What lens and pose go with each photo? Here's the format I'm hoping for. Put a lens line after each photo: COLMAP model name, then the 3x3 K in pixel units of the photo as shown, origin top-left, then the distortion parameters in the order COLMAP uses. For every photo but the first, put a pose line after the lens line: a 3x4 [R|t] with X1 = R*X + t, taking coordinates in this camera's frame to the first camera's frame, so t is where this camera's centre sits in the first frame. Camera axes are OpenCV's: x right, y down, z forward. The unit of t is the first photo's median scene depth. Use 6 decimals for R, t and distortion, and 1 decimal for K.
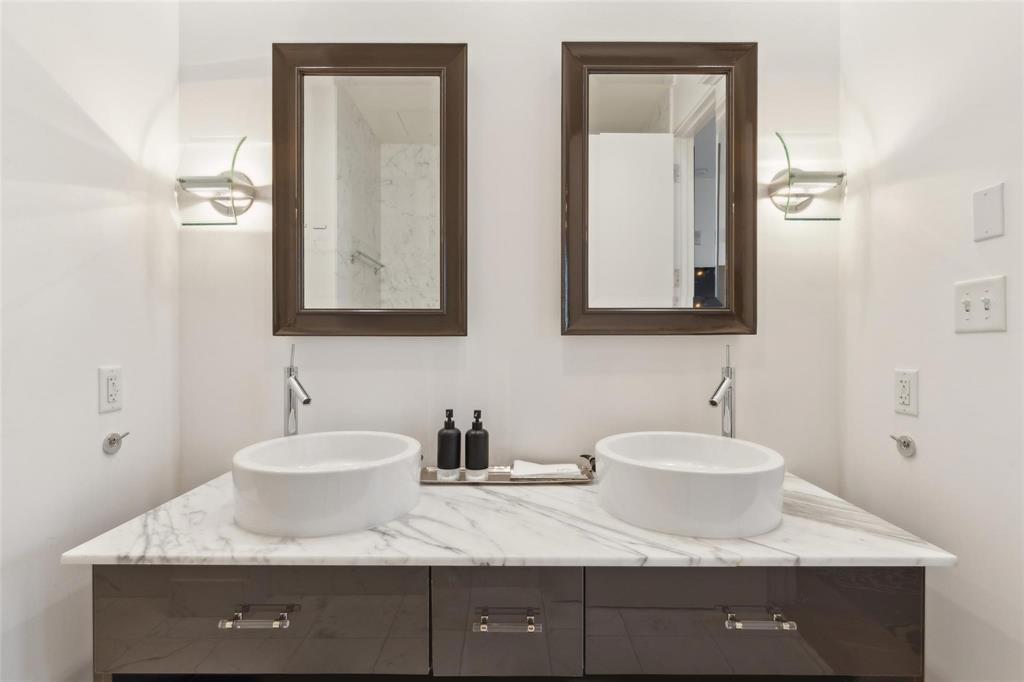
lens RADIAL K [[490.7, 0, 512.0], [0, 490.7, 341.0], [0, 0, 1]] dist [-0.000268, -0.000099]
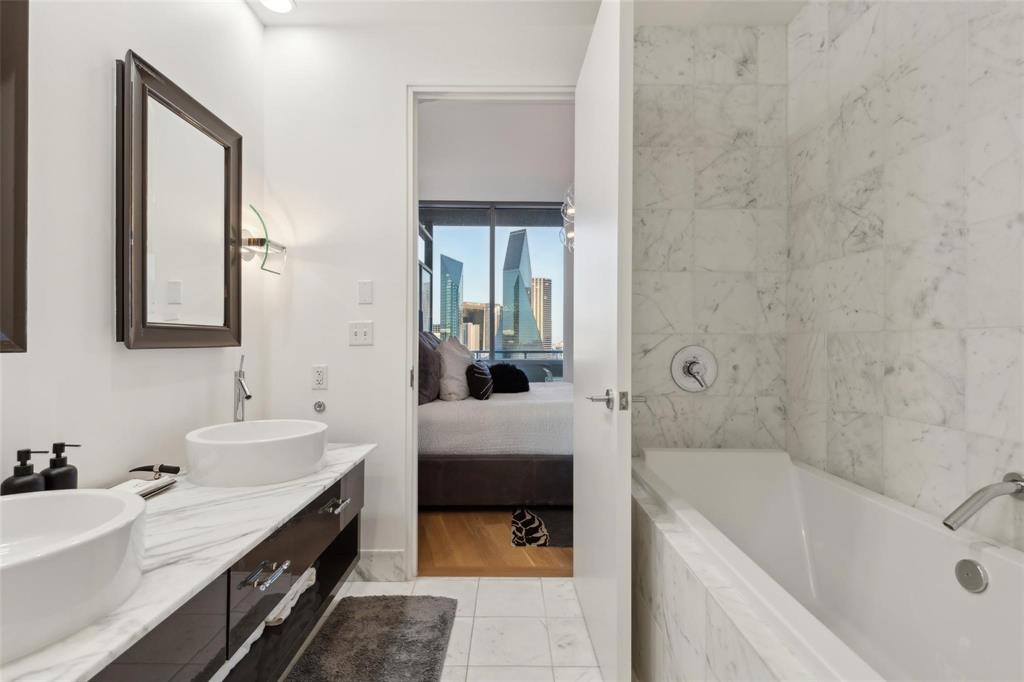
lens RADIAL K [[473.1, 0, 512.5], [0, 473.1, 335.8], [0, 0, 1]] dist [0.016247, -0.000186]
pose [[-0.012843, 0.015118, 0.999803, -1.152844], [0.007417, 0.999860, -0.015023, -0.023804], [-0.999890, 0.007222, -0.012953, 0.342956]]
